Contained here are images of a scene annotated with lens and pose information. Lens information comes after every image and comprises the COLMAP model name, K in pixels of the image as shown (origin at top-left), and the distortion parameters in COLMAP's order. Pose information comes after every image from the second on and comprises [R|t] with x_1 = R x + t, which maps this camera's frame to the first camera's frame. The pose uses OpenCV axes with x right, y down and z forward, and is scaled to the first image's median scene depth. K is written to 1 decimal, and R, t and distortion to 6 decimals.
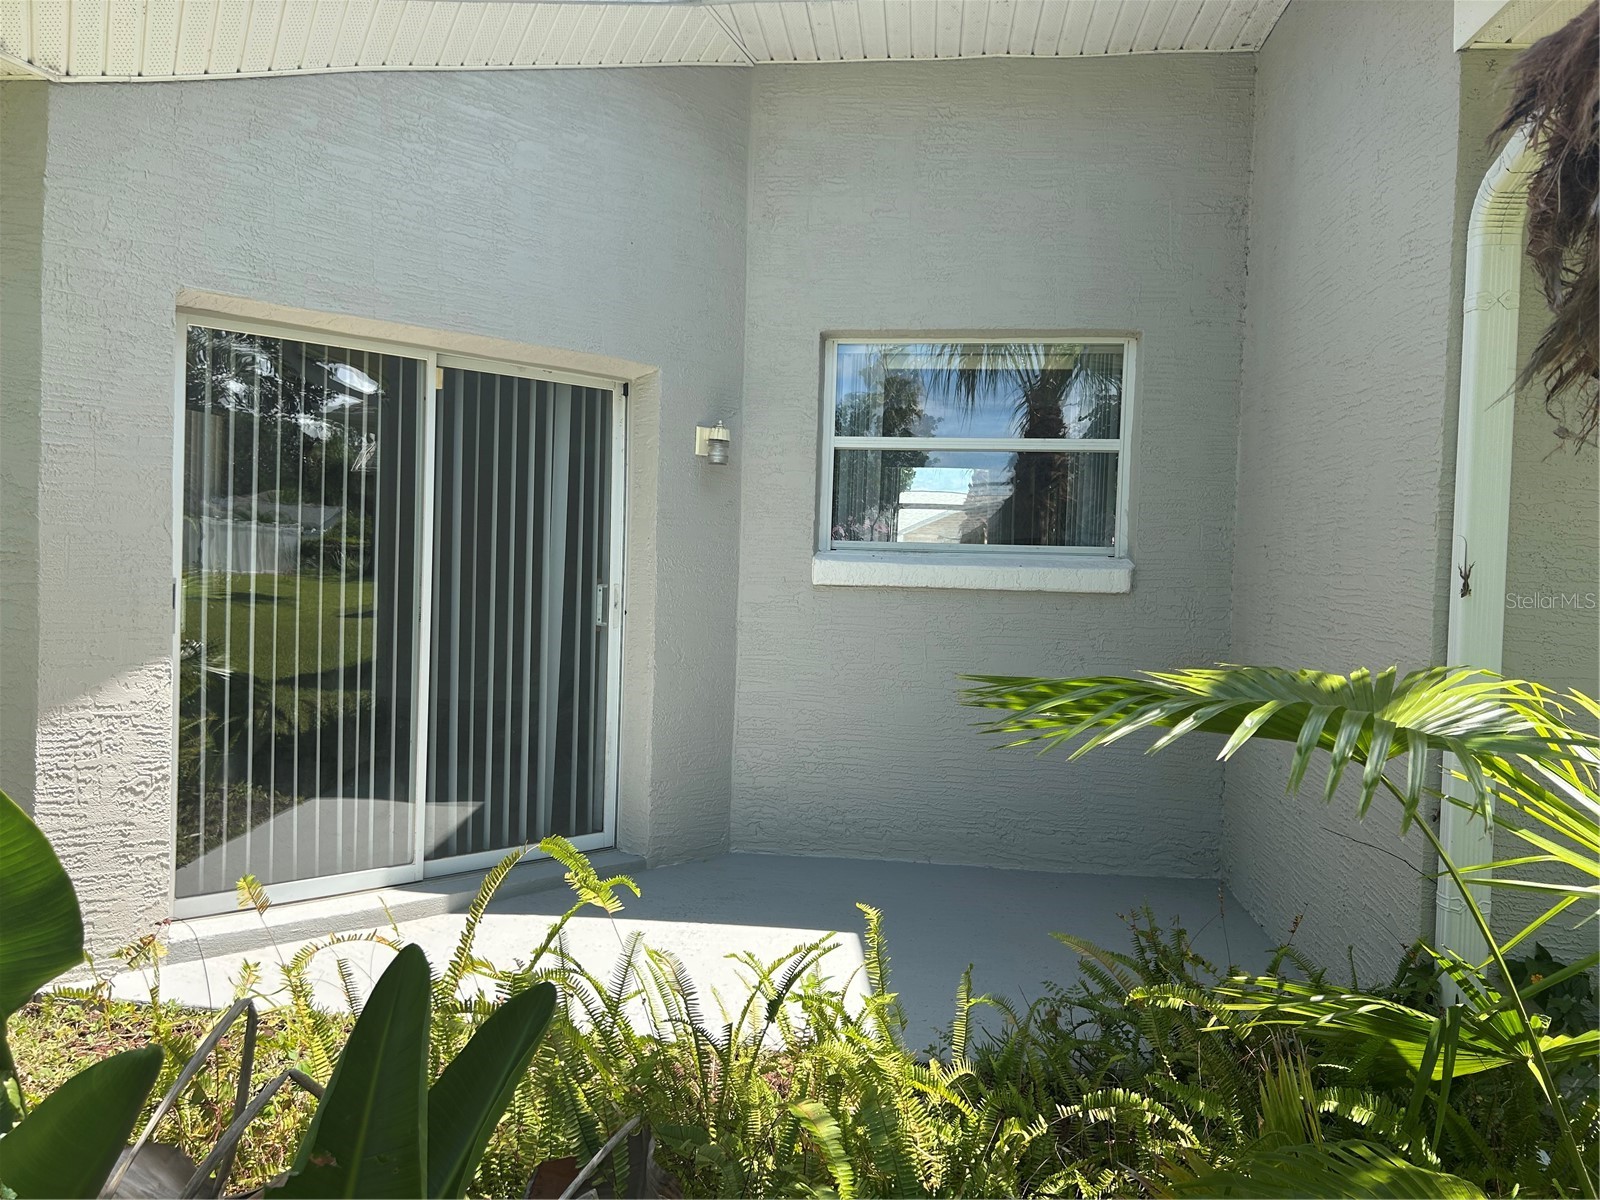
lens RADIAL K [[1208.8, 0, 793.4], [0, 1208.8, 600.8], [0, 0, 1]] dist [0.049292, -0.059581]
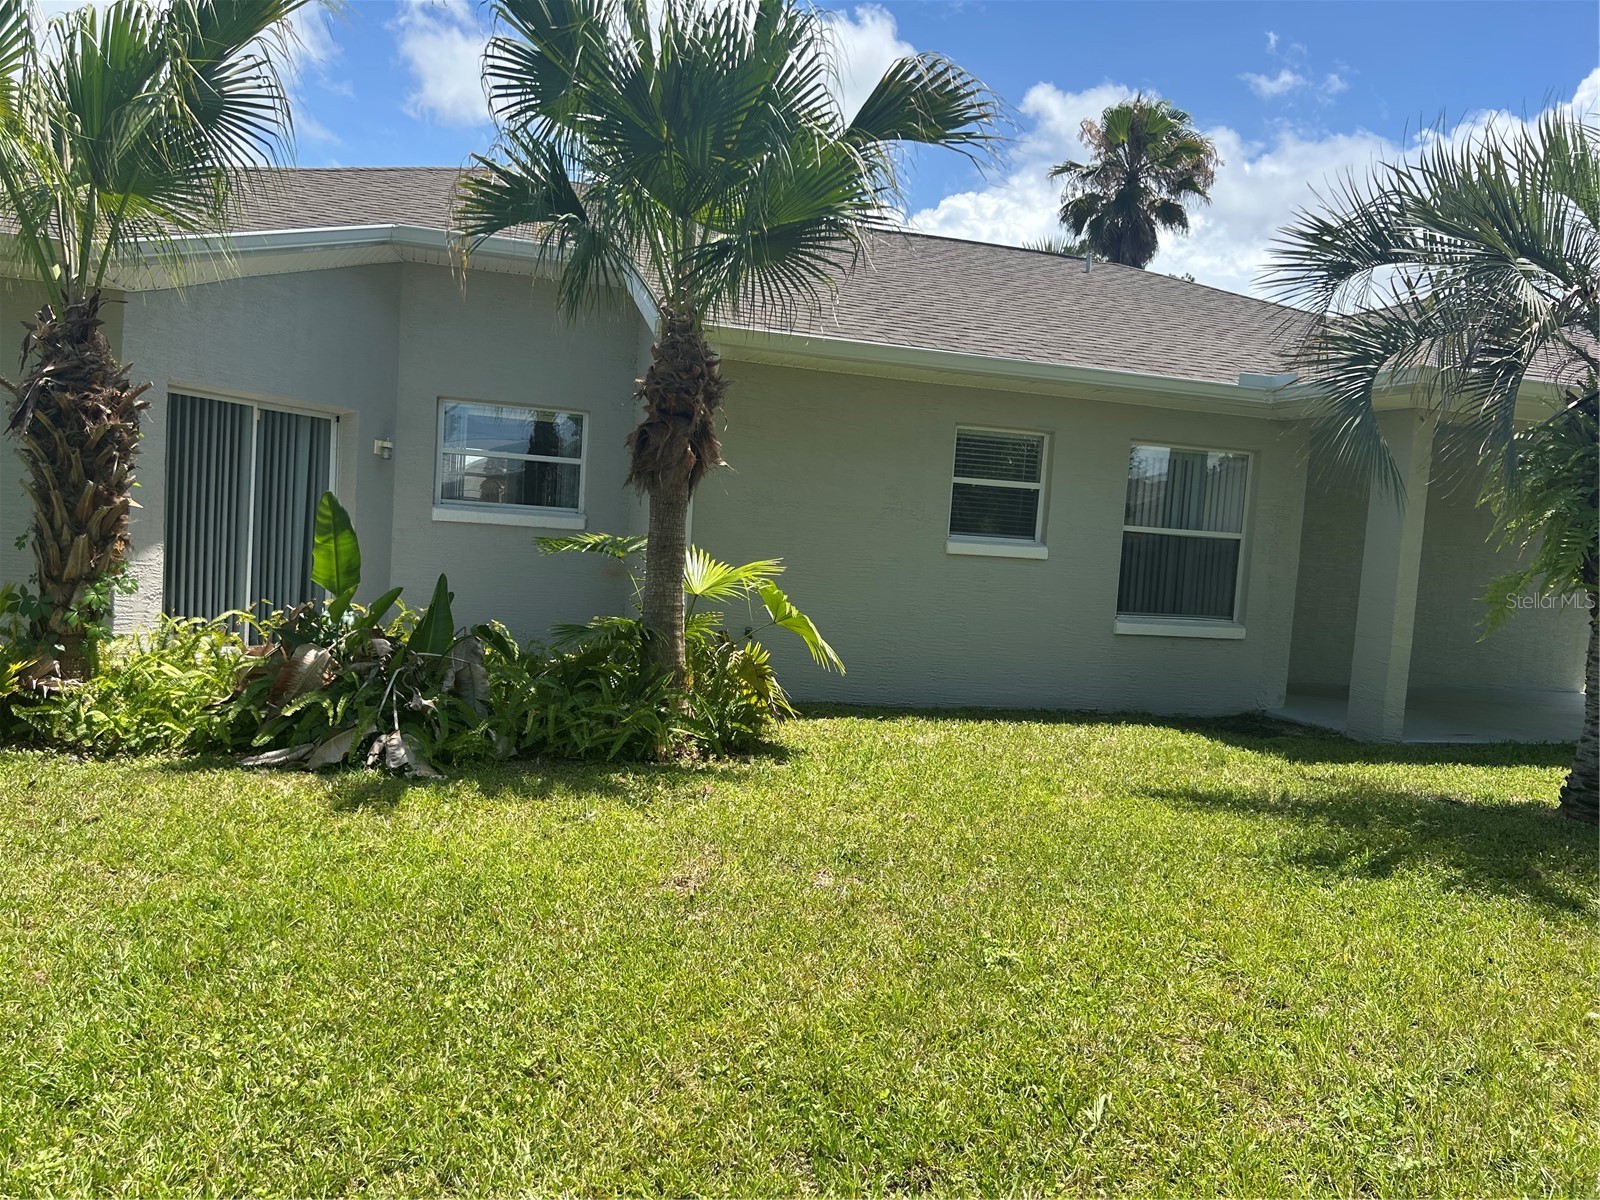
lens RADIAL K [[1208.8, 0, 796.7], [0, 1208.8, 607.1], [0, 0, 1]] dist [0.049292, -0.059581]
pose [[0.911449, 0.005185, 0.411379, -0.273402], [-0.024545, 0.998825, 0.041793, 0.033163], [-0.410679, -0.048189, 0.910506, -1.158248]]
